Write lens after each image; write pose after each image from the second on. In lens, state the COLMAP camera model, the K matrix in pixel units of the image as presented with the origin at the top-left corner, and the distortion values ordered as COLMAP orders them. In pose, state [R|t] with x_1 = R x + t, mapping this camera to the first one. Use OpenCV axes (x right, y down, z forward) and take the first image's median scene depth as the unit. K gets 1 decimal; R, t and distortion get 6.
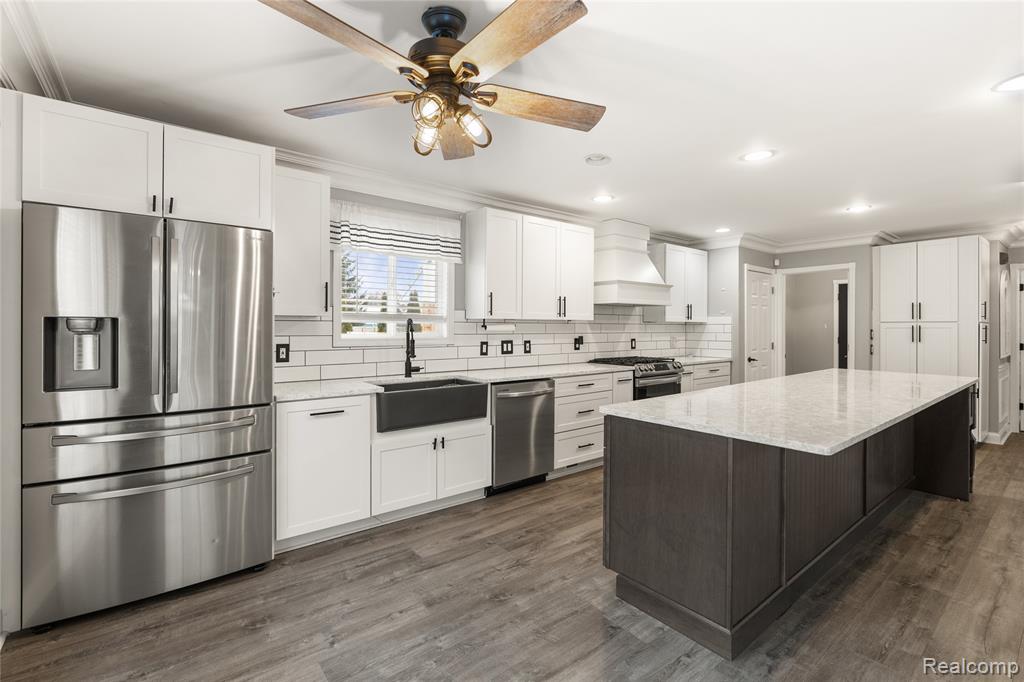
lens RADIAL K [[463.1, 0, 519.3], [0, 463.1, 332.1], [0, 0, 1]] dist [-0.013730, -0.000203]
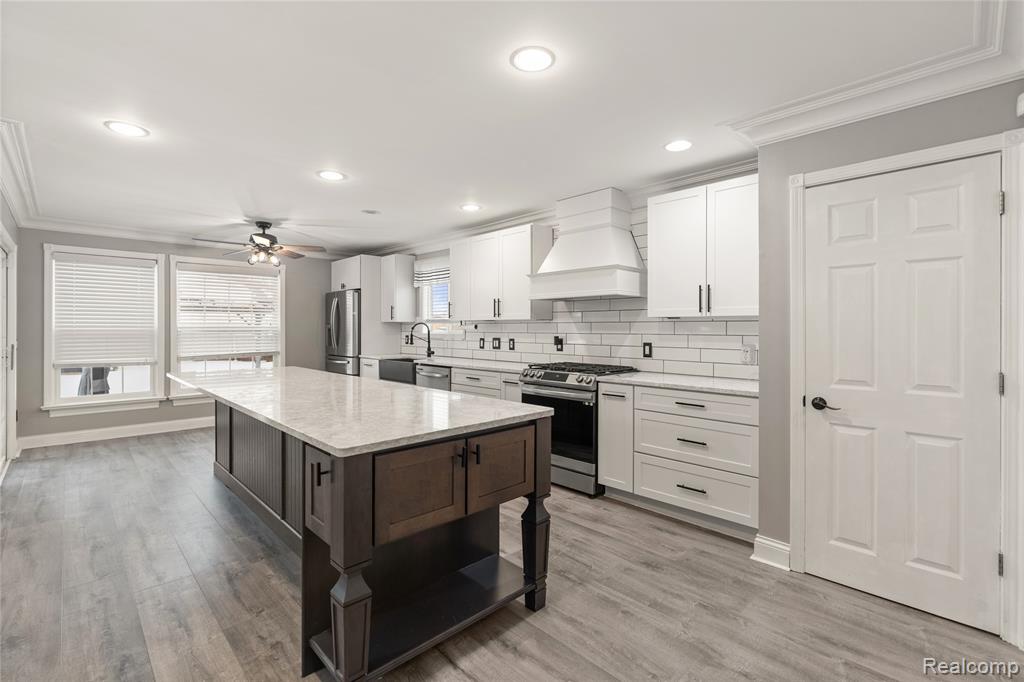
lens RADIAL K [[463.1, 0, 516.2], [0, 463.1, 332.3], [0, 0, 1]] dist [-0.013730, -0.000203]
pose [[0.098770, 0.006511, -0.995089, 1.178856], [-0.010173, 0.999933, 0.005532, -0.003744], [0.995058, 0.009577, 0.098830, 0.926210]]
